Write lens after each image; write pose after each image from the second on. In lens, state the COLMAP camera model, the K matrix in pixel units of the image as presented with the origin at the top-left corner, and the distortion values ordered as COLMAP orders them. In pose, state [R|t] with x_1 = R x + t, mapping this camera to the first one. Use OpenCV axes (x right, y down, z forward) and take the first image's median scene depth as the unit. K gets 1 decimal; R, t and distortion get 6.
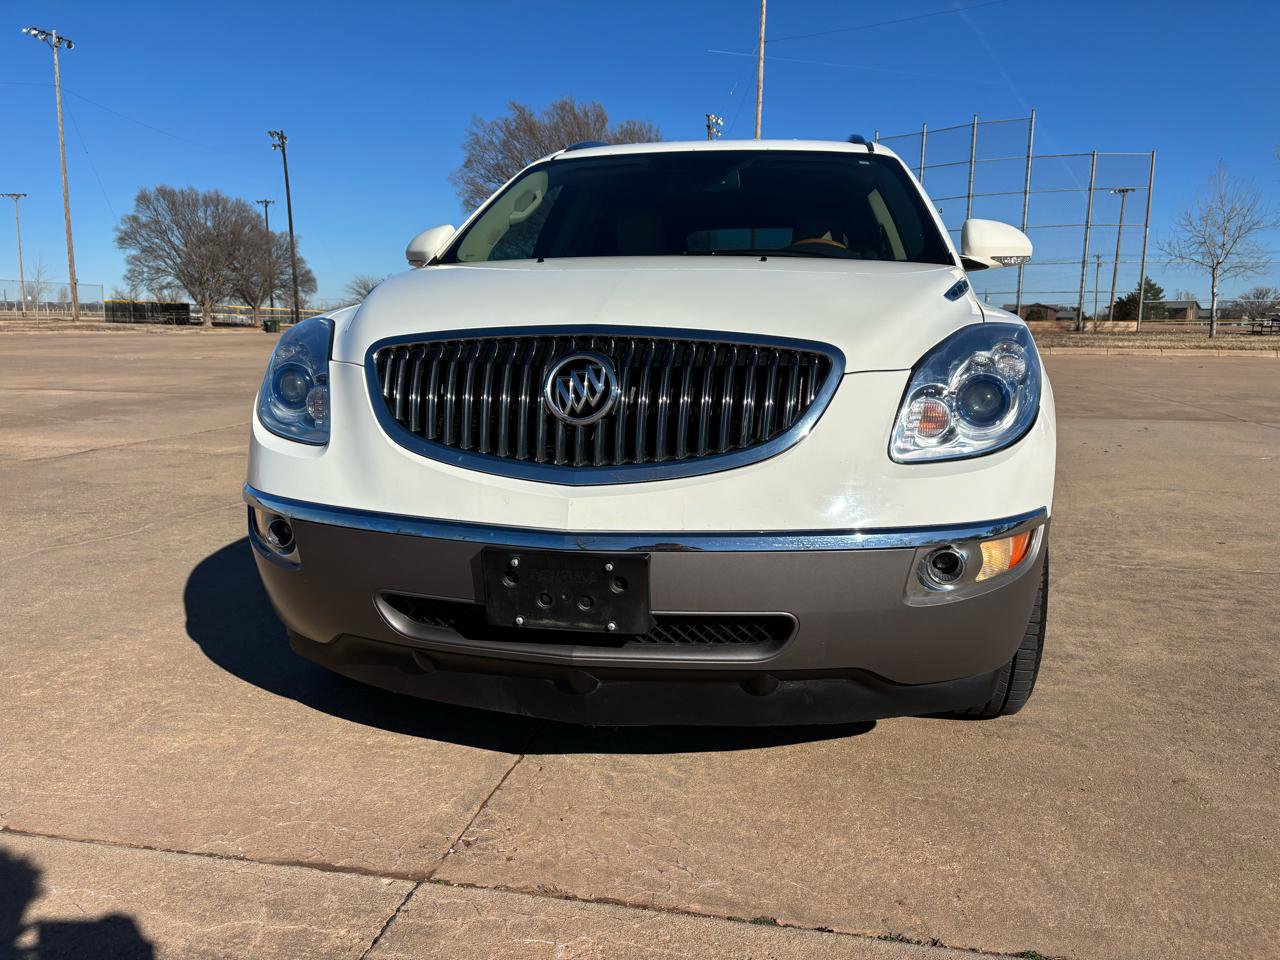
lens RADIAL K [[963.8, 0, 645.7], [0, 963.8, 479.5], [0, 0, 1]] dist [0.049813, -0.046181]
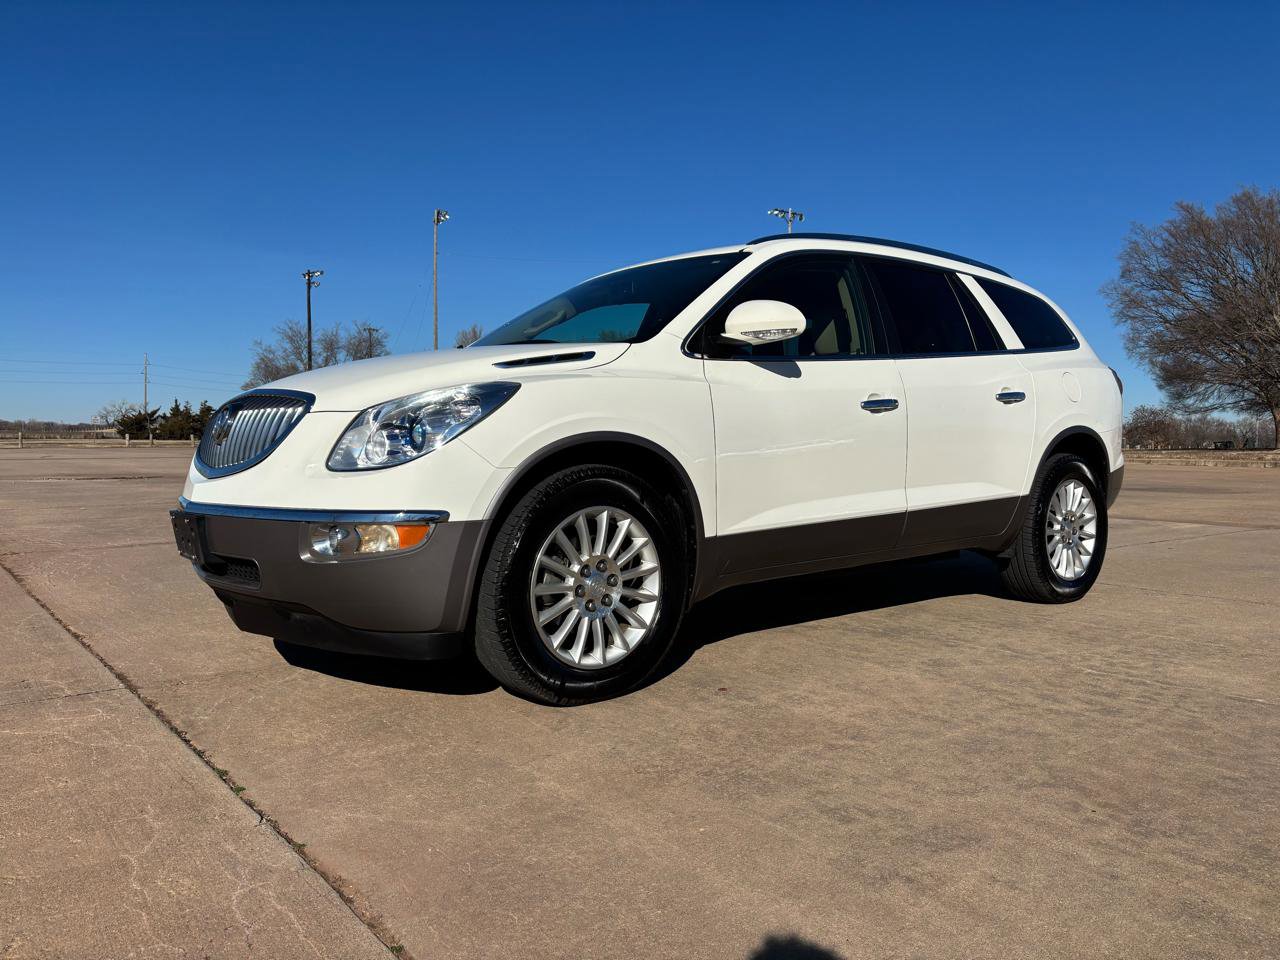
lens RADIAL K [[963.8, 0, 644.7], [0, 963.8, 475.5], [0, 0, 1]] dist [0.049813, -0.046181]
pose [[0.765654, 0.018376, -0.642990, 1.215611], [-0.100604, 0.990712, -0.091482, 0.060271], [0.635337, 0.134731, 0.760391, 0.118757]]
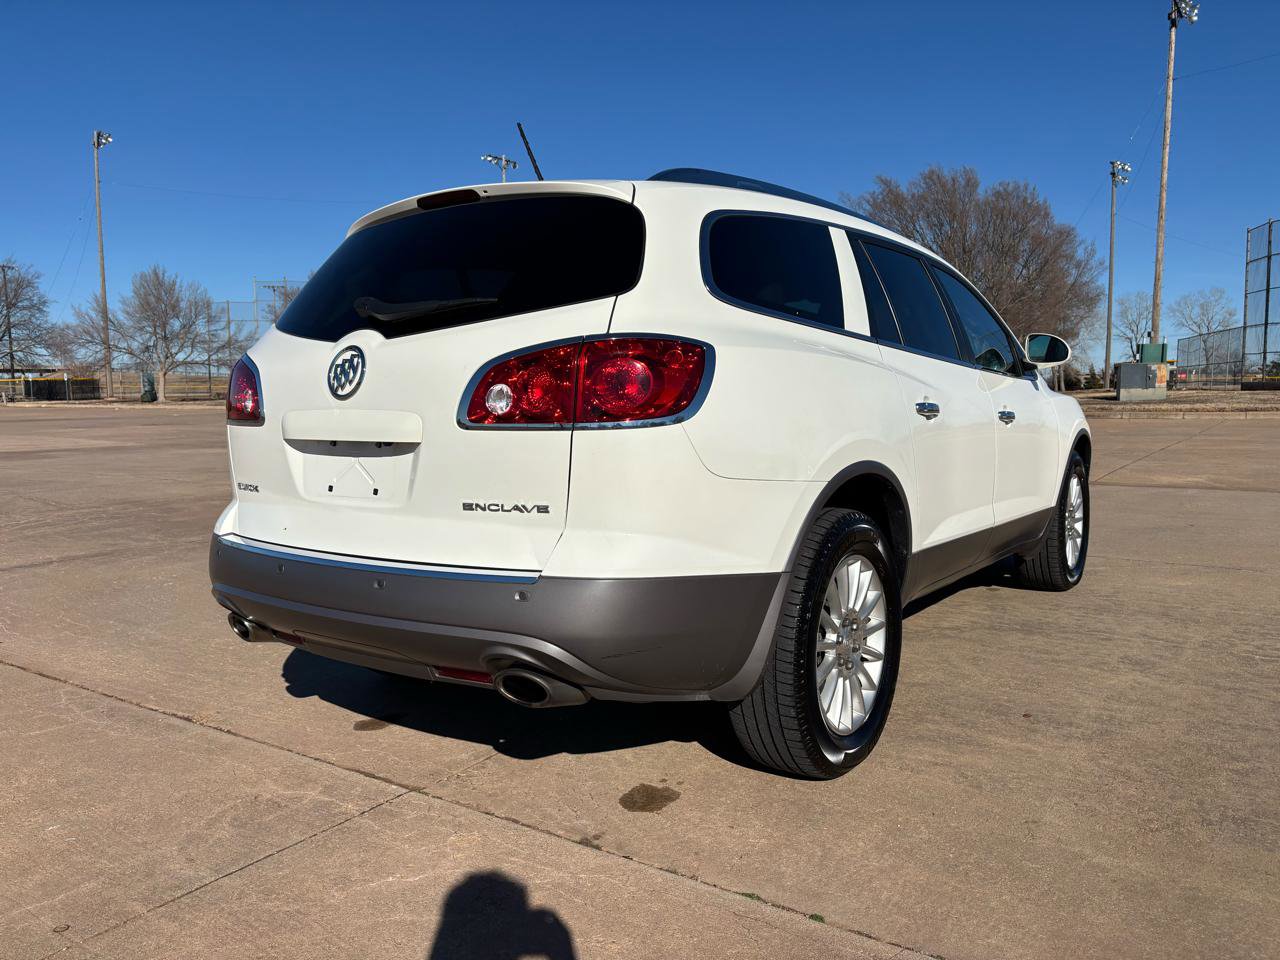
lens RADIAL K [[963.8, 0, 638.0], [0, 963.8, 479.6], [0, 0, 1]] dist [0.049813, -0.046181]
pose [[0.921894, 0.020095, -0.386921, 0.488326], [-0.045928, 0.997281, -0.057635, -0.002890], [0.384711, 0.070904, 0.920310, -0.221358]]
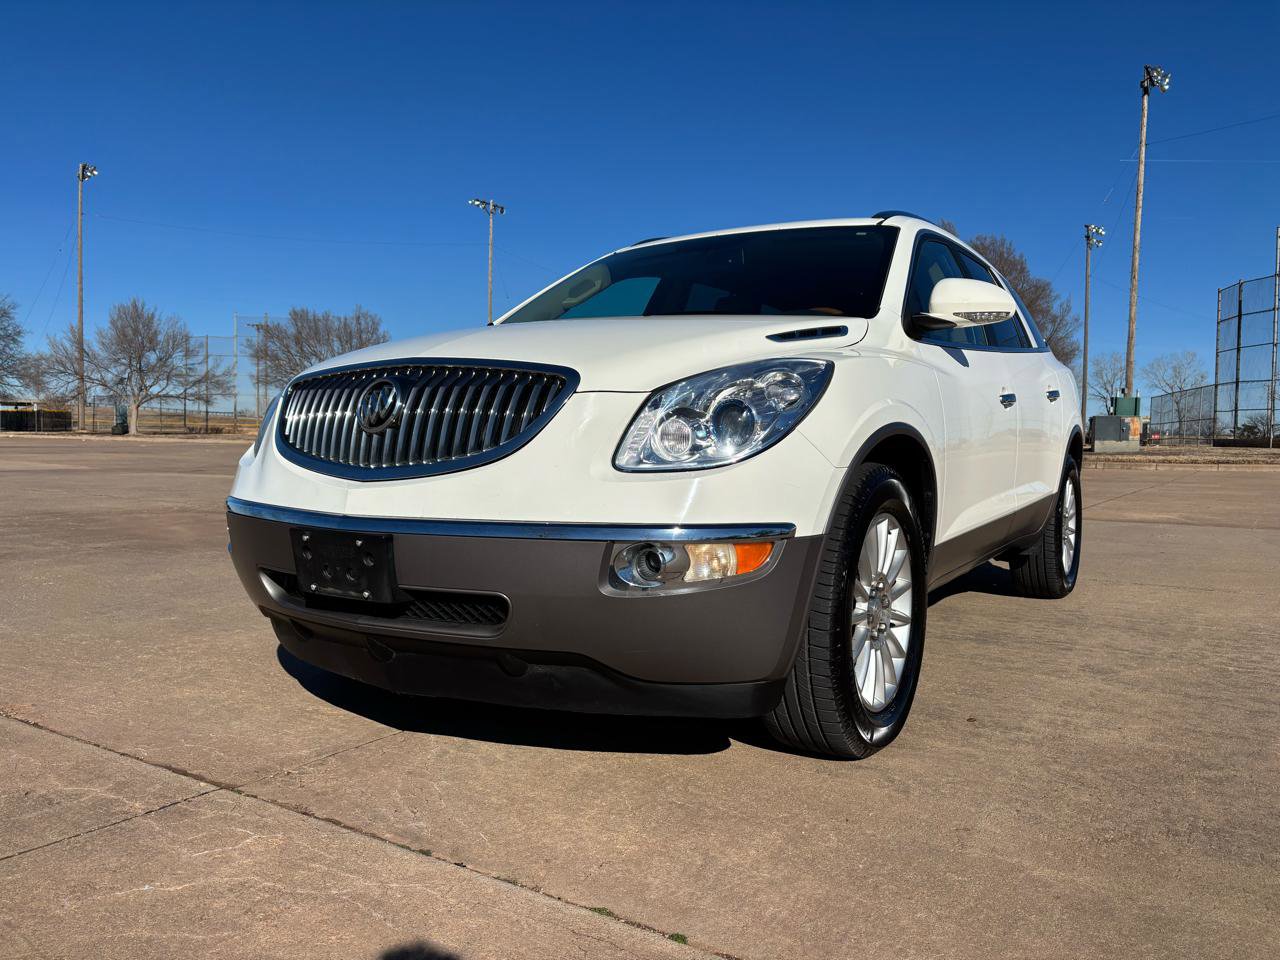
lens RADIAL K [[963.8, 0, 646.1], [0, 963.8, 478.3], [0, 0, 1]] dist [0.049813, -0.046181]
pose [[0.931273, 0.021383, -0.363694, 0.524119], [-0.065952, 0.991677, -0.110573, 0.085196], [0.358303, 0.126960, 0.924932, -0.016287]]
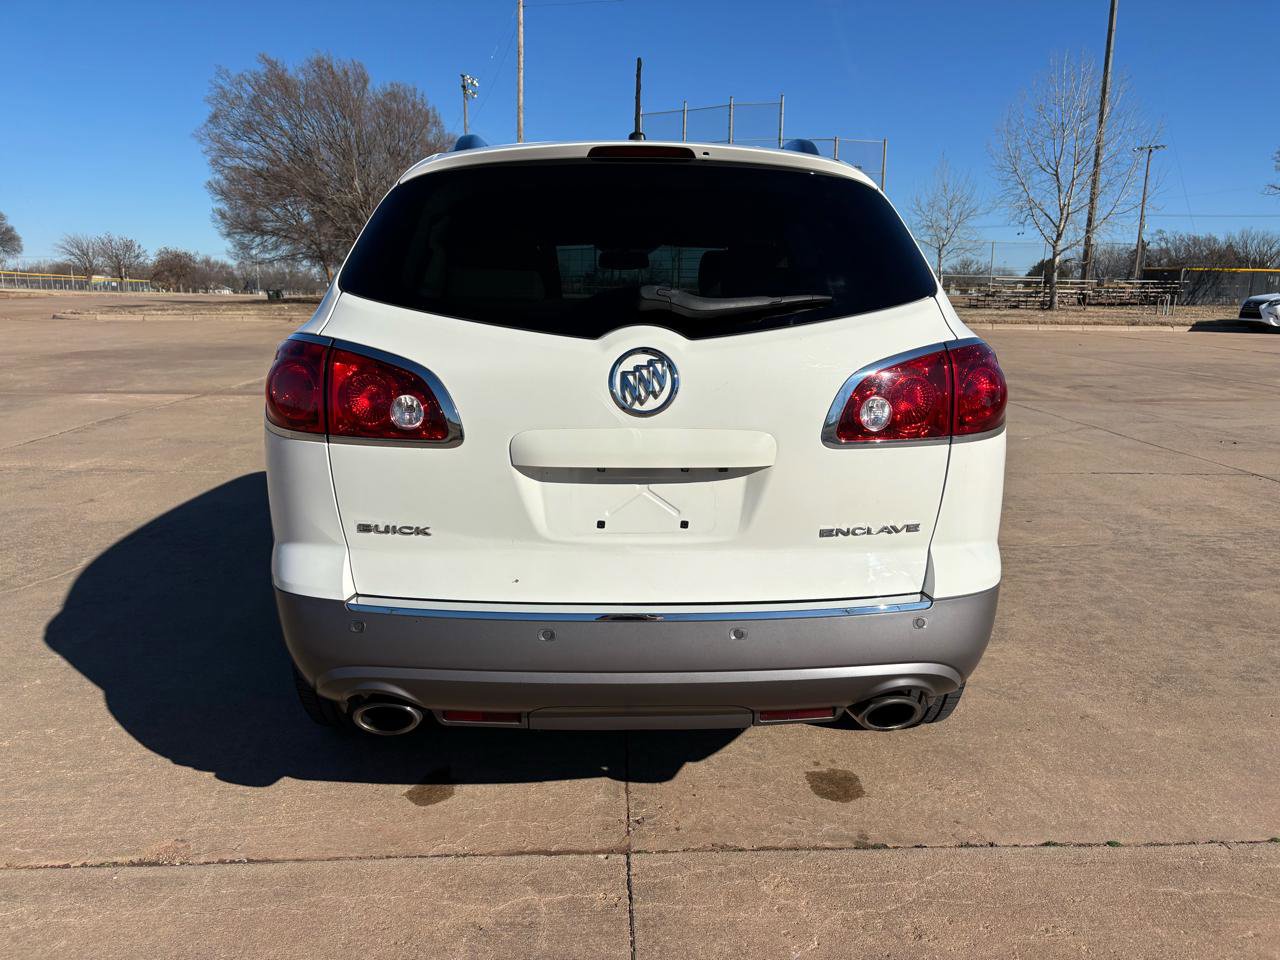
lens RADIAL K [[963.8, 0, 647.1], [0, 963.8, 480.5], [0, 0, 1]] dist [0.049813, -0.046181]
pose [[0.969595, -0.044134, 0.240705, -0.360974], [0.035064, 0.998509, 0.041836, -0.107608], [-0.242192, -0.032124, 0.969696, -0.198558]]
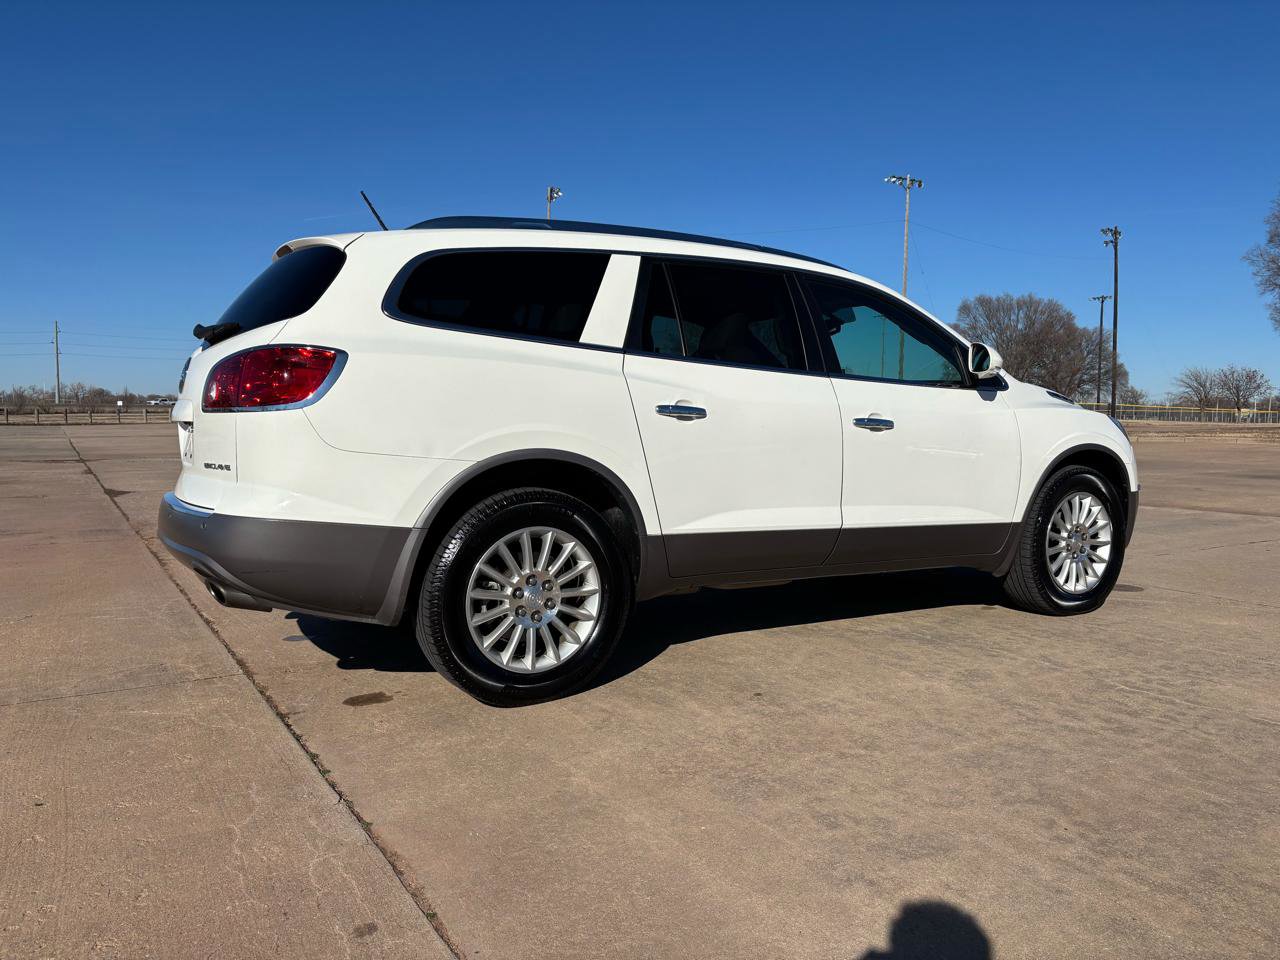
lens RADIAL K [[963.8, 0, 638.7], [0, 963.8, 479.1], [0, 0, 1]] dist [0.049813, -0.046181]
pose [[0.681951, 0.045095, -0.730007, 1.367157], [-0.115728, 0.992177, -0.046820, -0.010912], [0.722184, 0.116411, 0.681834, 0.083102]]
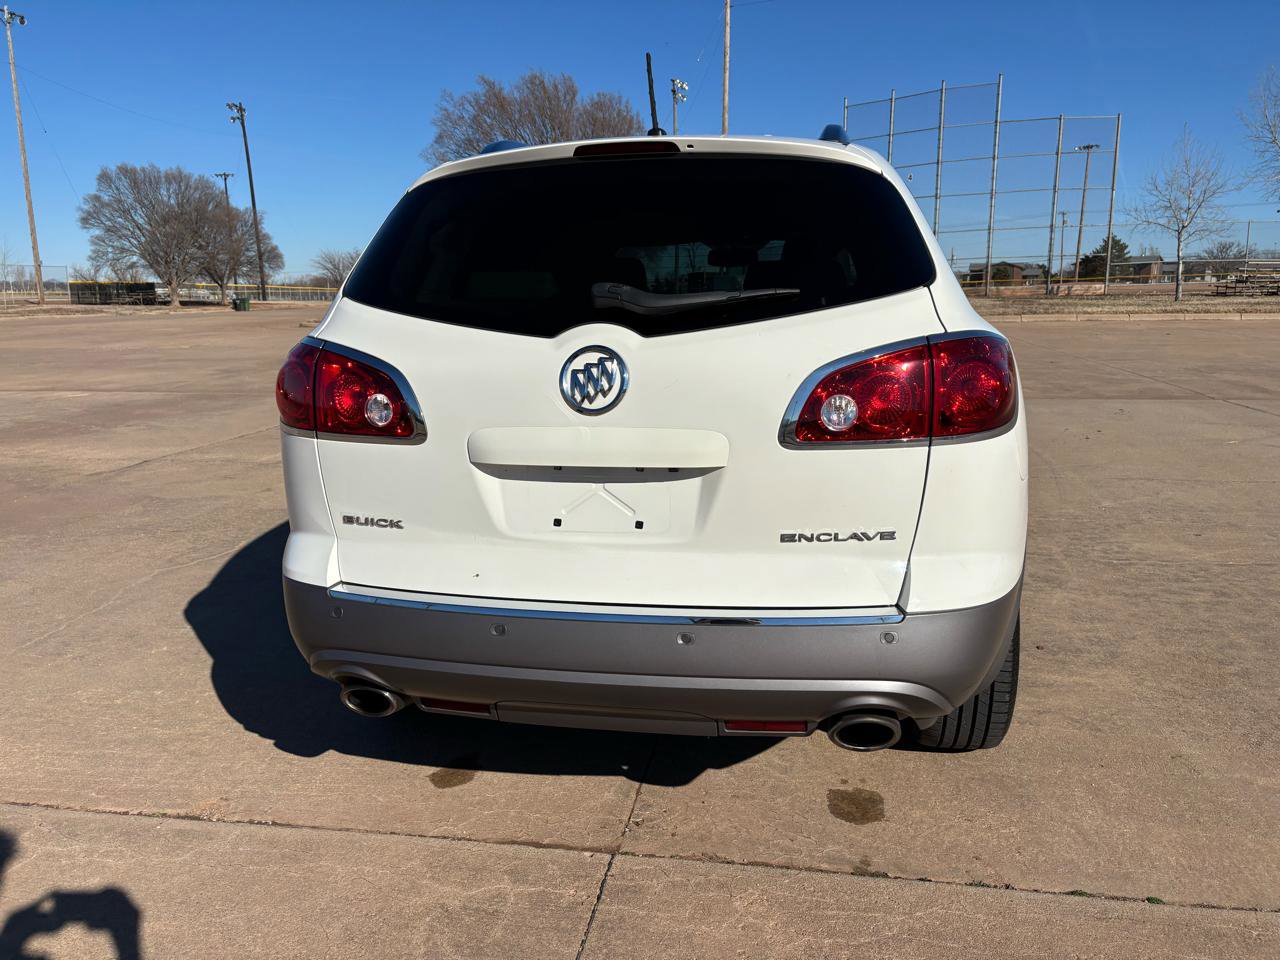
lens RADIAL K [[963.8, 0, 634.4], [0, 963.8, 480.4], [0, 0, 1]] dist [0.049813, -0.046181]
pose [[0.999503, -0.025806, 0.018111, -0.153953], [0.025147, 0.999047, 0.035686, -0.100978], [-0.019015, -0.035212, 0.999199, -0.217908]]
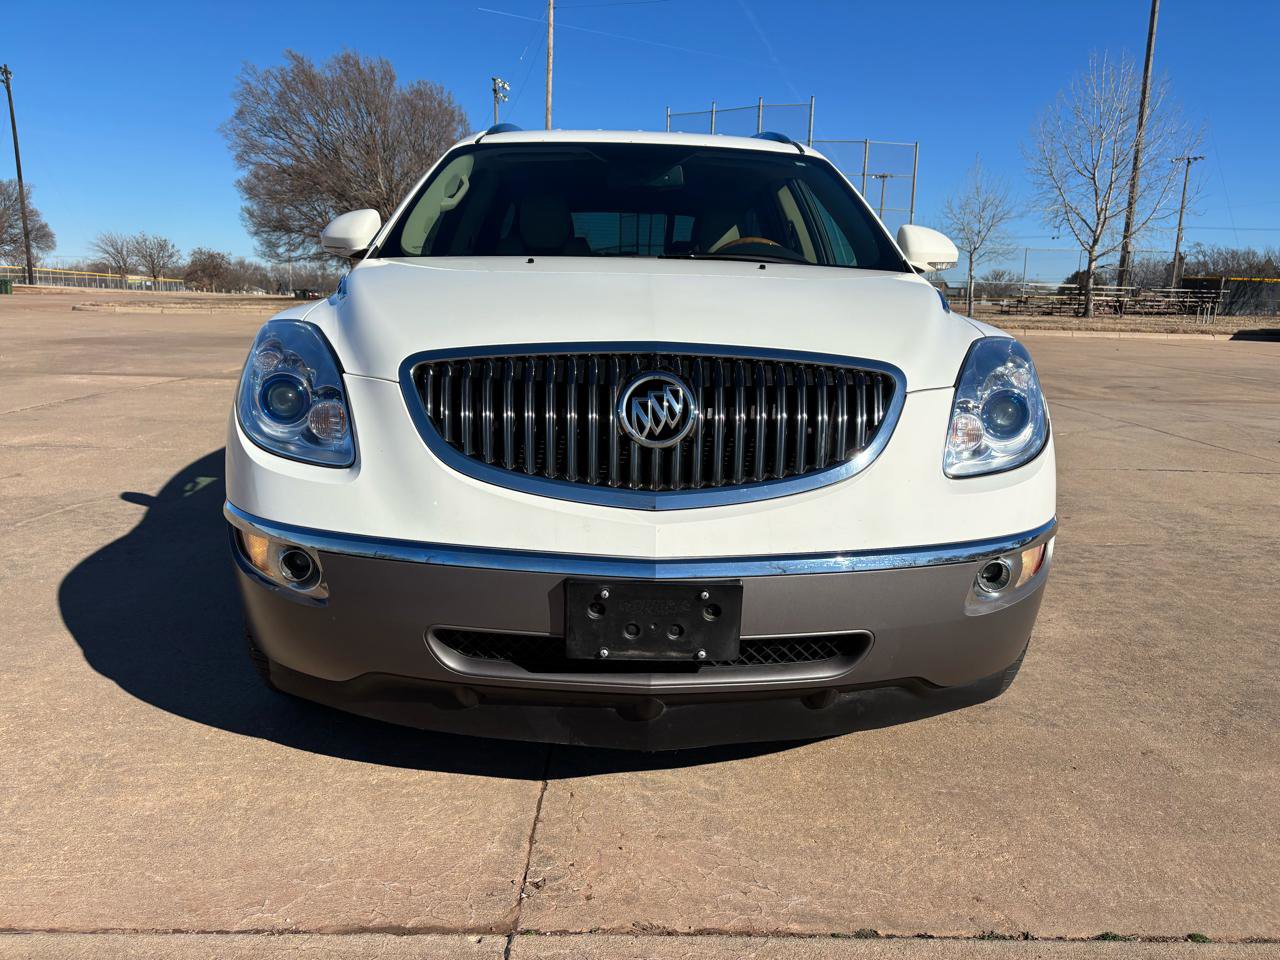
lens RADIAL K [[963.8, 0, 646.6], [0, 963.8, 477.7], [0, 0, 1]] dist [0.049813, -0.046181]
pose [[0.976333, -0.023302, 0.215015, -0.212179], [0.017117, 0.999386, 0.030583, -0.041656], [-0.215596, -0.026179, 0.976132, 0.041440]]
